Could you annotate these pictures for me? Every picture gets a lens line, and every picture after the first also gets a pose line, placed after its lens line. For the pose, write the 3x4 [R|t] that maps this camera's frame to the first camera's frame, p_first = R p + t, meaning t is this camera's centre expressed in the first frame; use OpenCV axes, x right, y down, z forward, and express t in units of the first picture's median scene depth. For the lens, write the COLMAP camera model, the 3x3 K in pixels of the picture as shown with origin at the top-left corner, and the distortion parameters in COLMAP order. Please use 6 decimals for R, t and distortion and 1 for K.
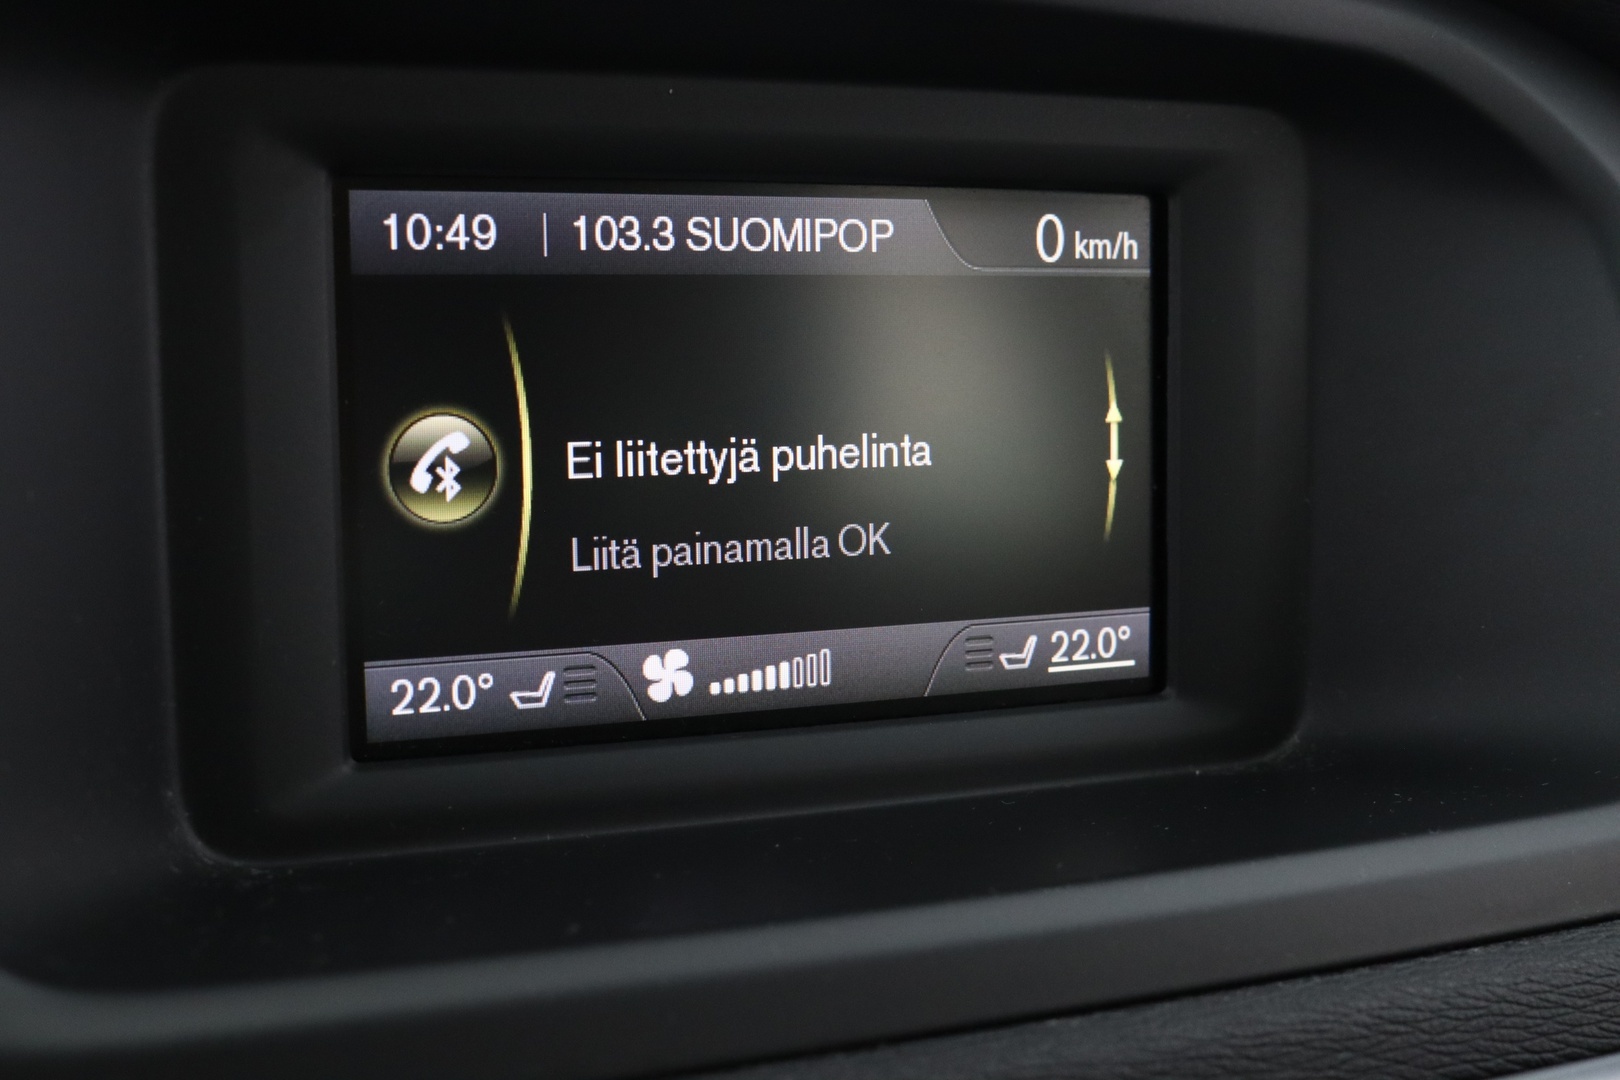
lens RADIAL K [[1985.7, 0, 810.0], [0, 1985.7, 540.0], [0, 0, 1]] dist [-0.050257, -0.012010]
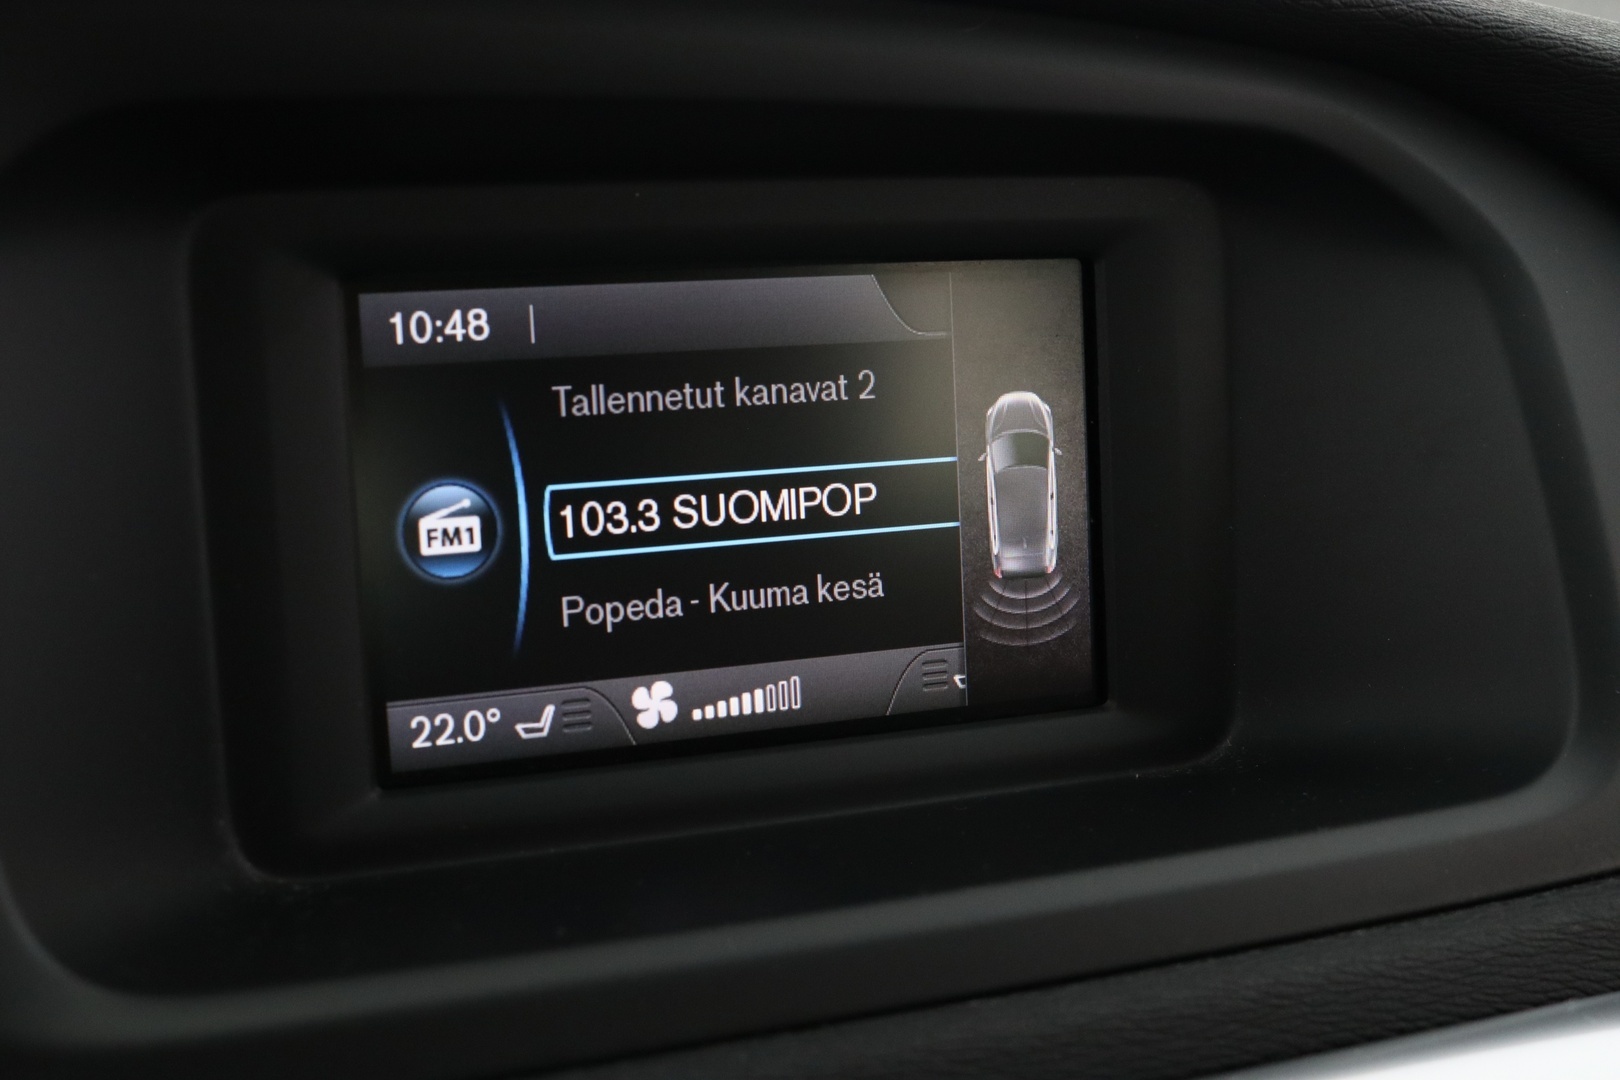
lens RADIAL K [[1985.7, 0, 810.0], [0, 1985.7, 540.0], [0, 0, 1]] dist [-0.050257, -0.012010]
pose [[0.998904, -0.029847, -0.036066, 0.069021], [0.030167, 0.999510, 0.008358, -0.037166], [0.035799, -0.009437, 0.999314, -0.148531]]
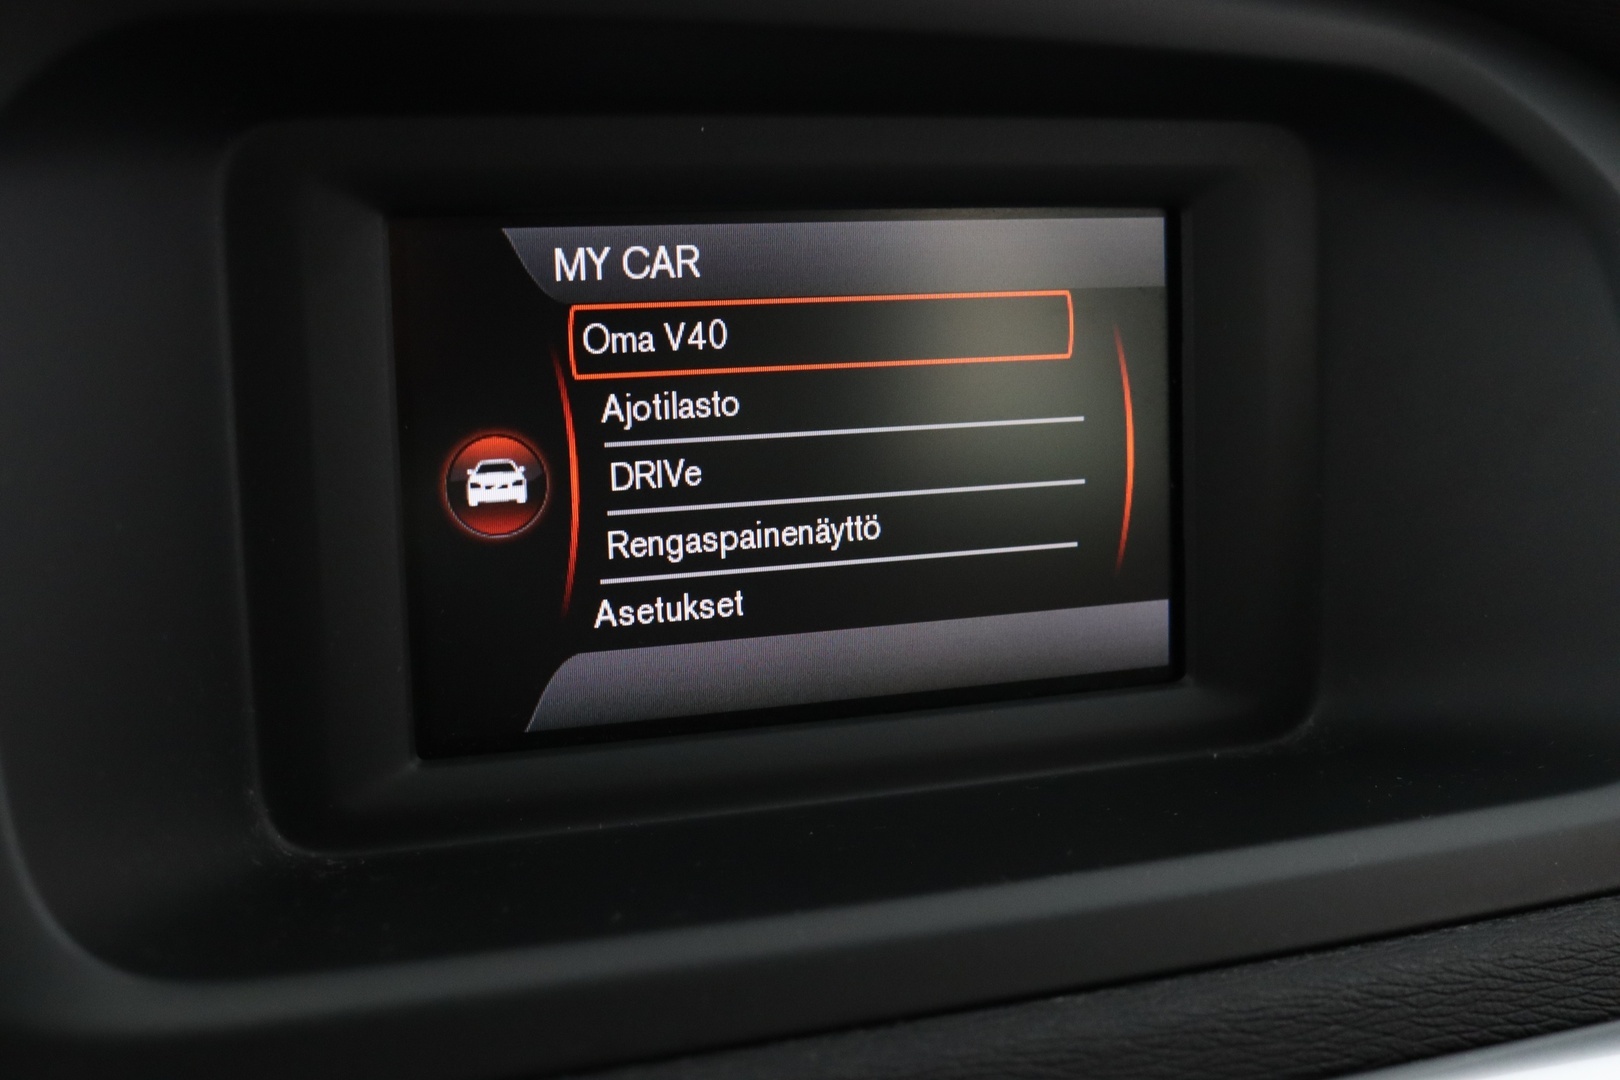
lens RADIAL K [[1985.7, 0, 810.0], [0, 1985.7, 540.0], [0, 0, 1]] dist [-0.050257, -0.012010]
pose [[0.999015, -0.014048, -0.042096, 0.032044], [0.015114, 0.999570, 0.025131, -0.033646], [0.041725, -0.025743, 0.998797, -0.074463]]
